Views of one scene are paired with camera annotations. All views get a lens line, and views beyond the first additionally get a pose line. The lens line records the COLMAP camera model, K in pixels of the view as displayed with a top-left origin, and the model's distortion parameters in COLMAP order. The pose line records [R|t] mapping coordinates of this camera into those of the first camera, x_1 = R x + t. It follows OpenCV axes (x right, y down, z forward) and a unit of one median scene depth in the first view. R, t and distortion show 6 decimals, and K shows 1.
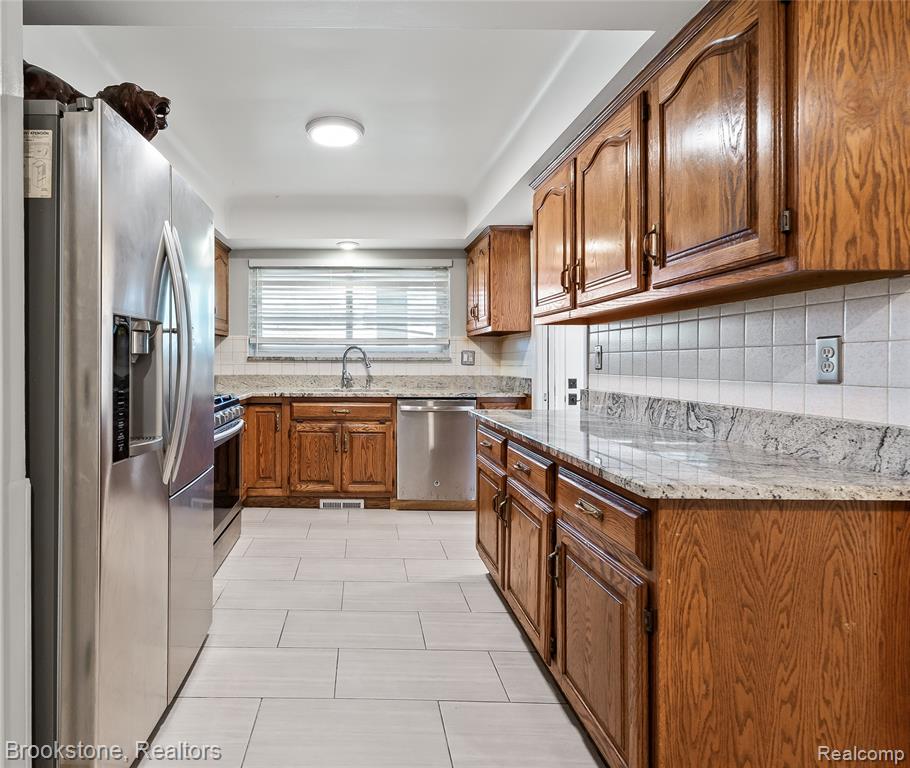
lens RADIAL K [[525.0, 0, 354.8], [0, 525.0, 360.6], [0, 0, 1]] dist [0.004227, 0.001219]
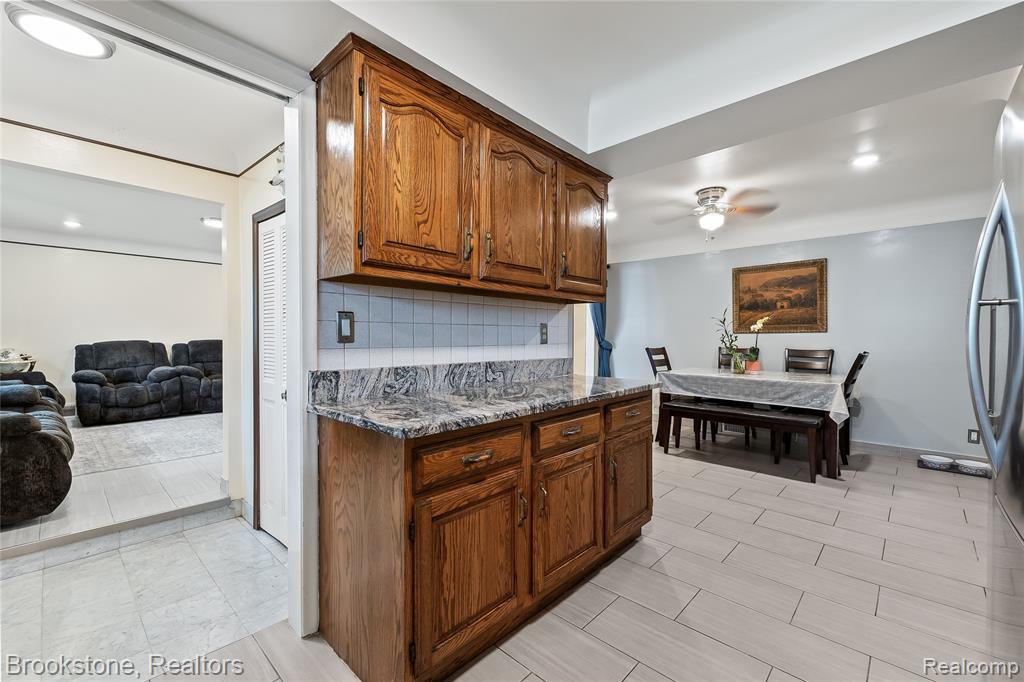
lens RADIAL K [[426.3, 0, 507.2], [0, 426.3, 341.1], [0, 0, 1]] dist [0.000508, -0.000117]
pose [[-0.735661, -0.018499, 0.677098, -0.093871], [-0.011400, 0.999824, 0.014930, 0.001703], [-0.677254, 0.003264, -0.735742, 0.923409]]
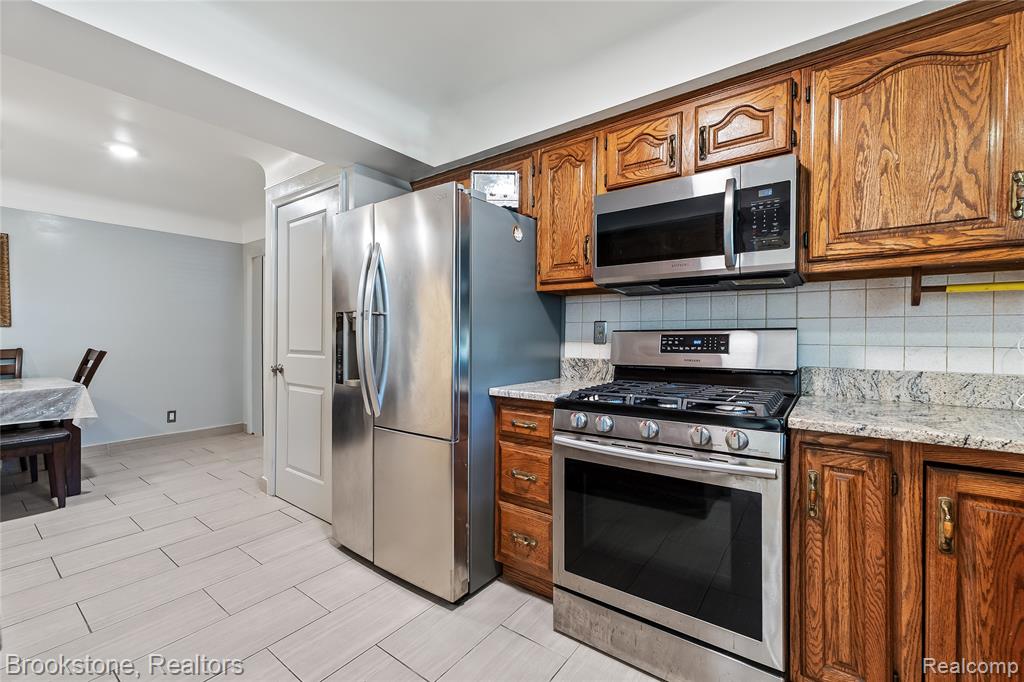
lens RADIAL K [[426.3, 0, 507.2], [0, 426.3, 341.1], [0, 0, 1]] dist [0.000508, -0.000117]
pose [[-0.594653, 0.004094, -0.803972, 0.179272], [-0.005141, 0.999947, 0.008894, 0.002492], [0.803966, 0.009422, -0.594600, 0.900927]]
